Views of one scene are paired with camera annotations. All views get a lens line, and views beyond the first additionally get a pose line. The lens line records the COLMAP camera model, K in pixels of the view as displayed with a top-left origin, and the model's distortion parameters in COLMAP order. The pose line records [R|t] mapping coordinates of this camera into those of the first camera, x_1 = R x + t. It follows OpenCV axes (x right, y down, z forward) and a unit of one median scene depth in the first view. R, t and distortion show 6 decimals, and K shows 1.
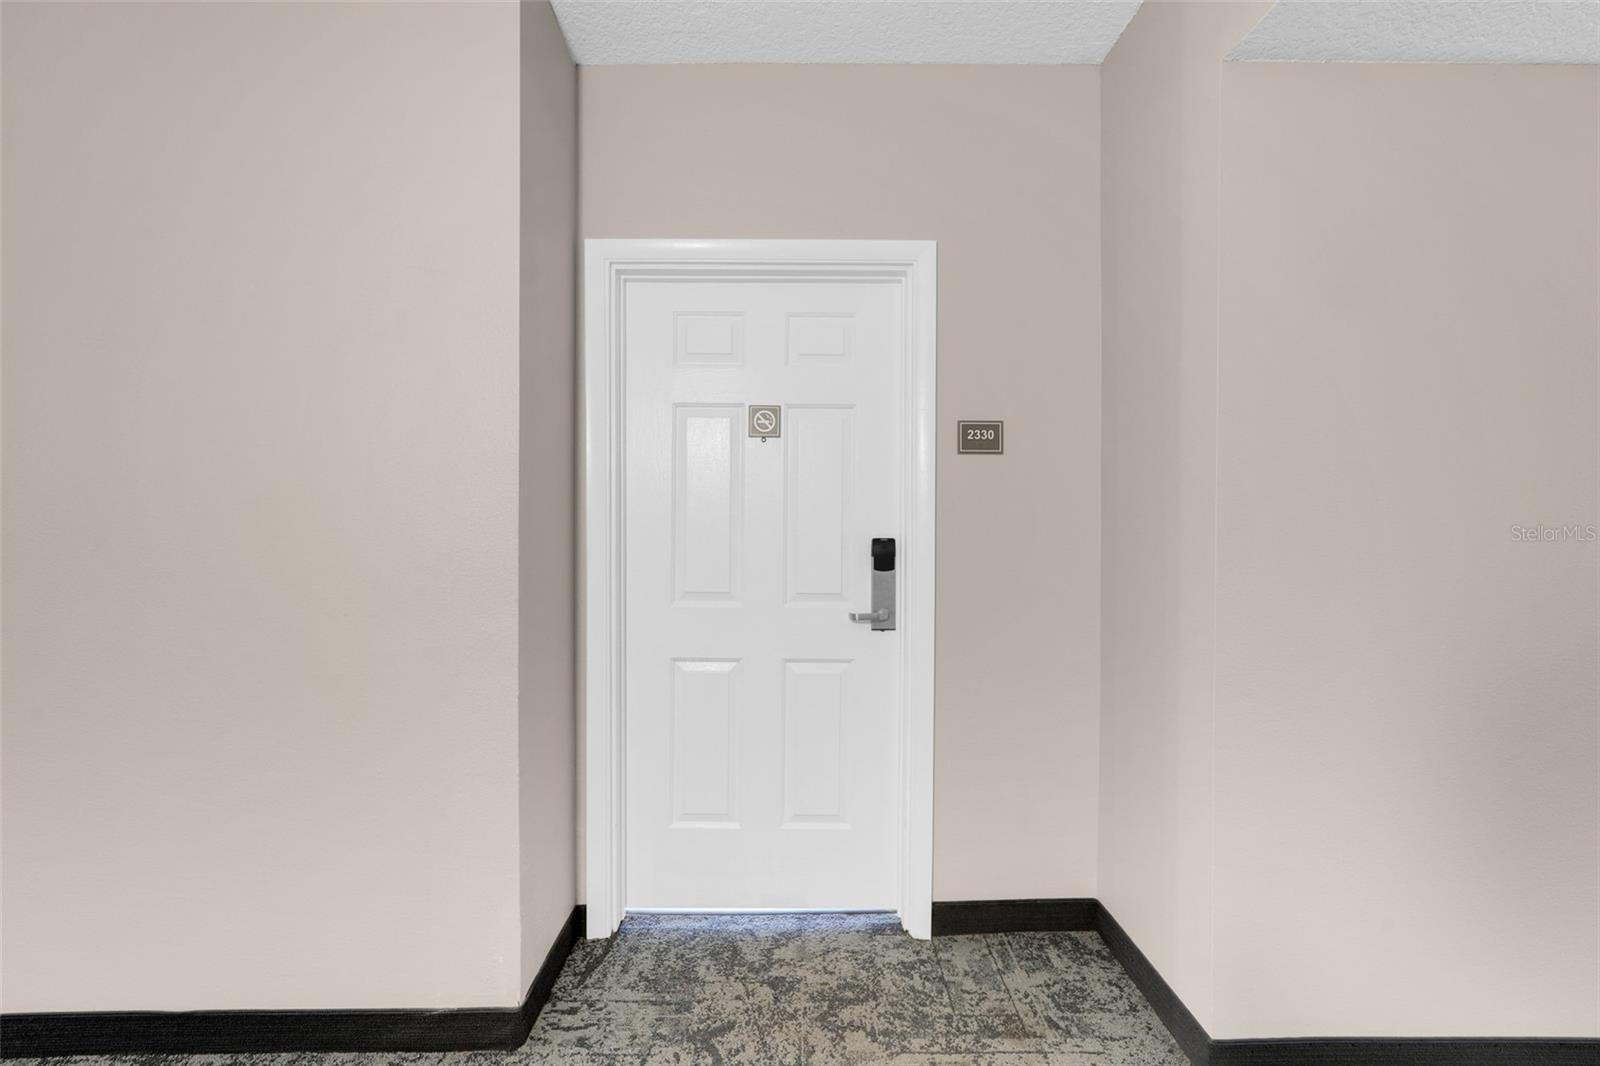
lens RADIAL K [[701.4, 0, 797.0], [0, 701.4, 534.1], [0, 0, 1]] dist [-0.013780, 0.006205]
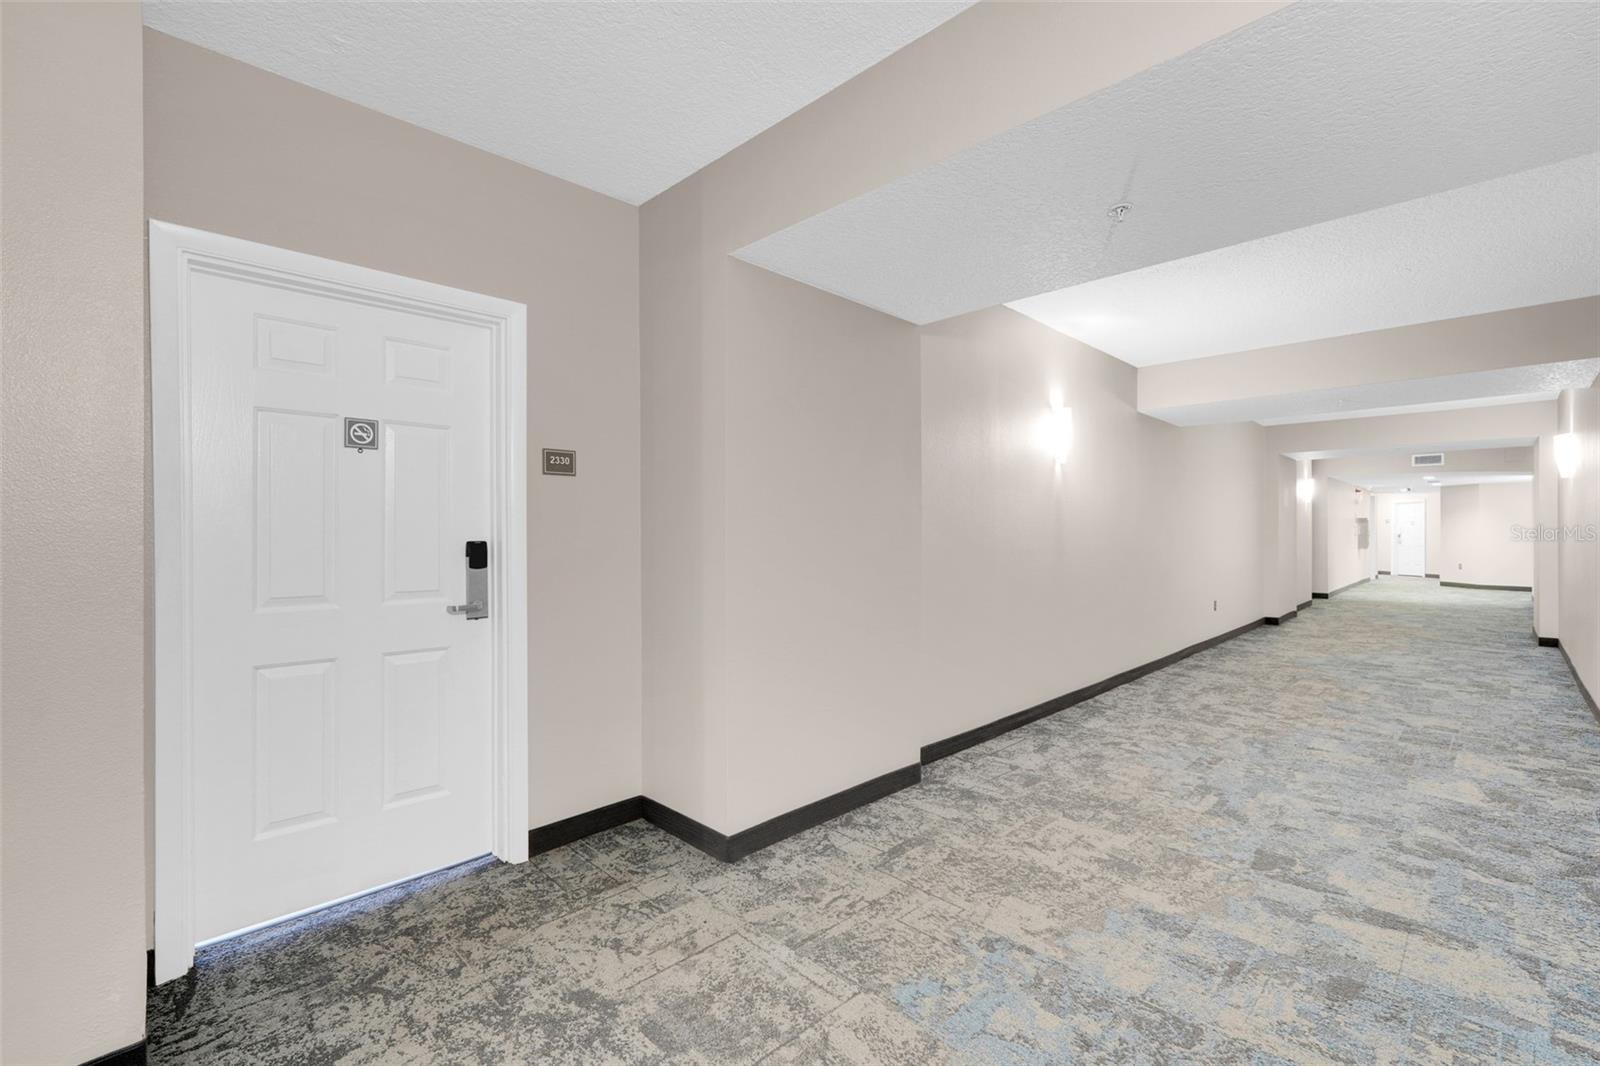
lens RADIAL K [[701.4, 0, 797.0], [0, 701.4, 534.1], [0, 0, 1]] dist [-0.013780, 0.006205]
pose [[0.718246, -0.006871, 0.695755, -0.334919], [0.012981, 0.999910, -0.003527, 0.005673], [-0.695668, 0.011565, 0.718271, -0.245416]]
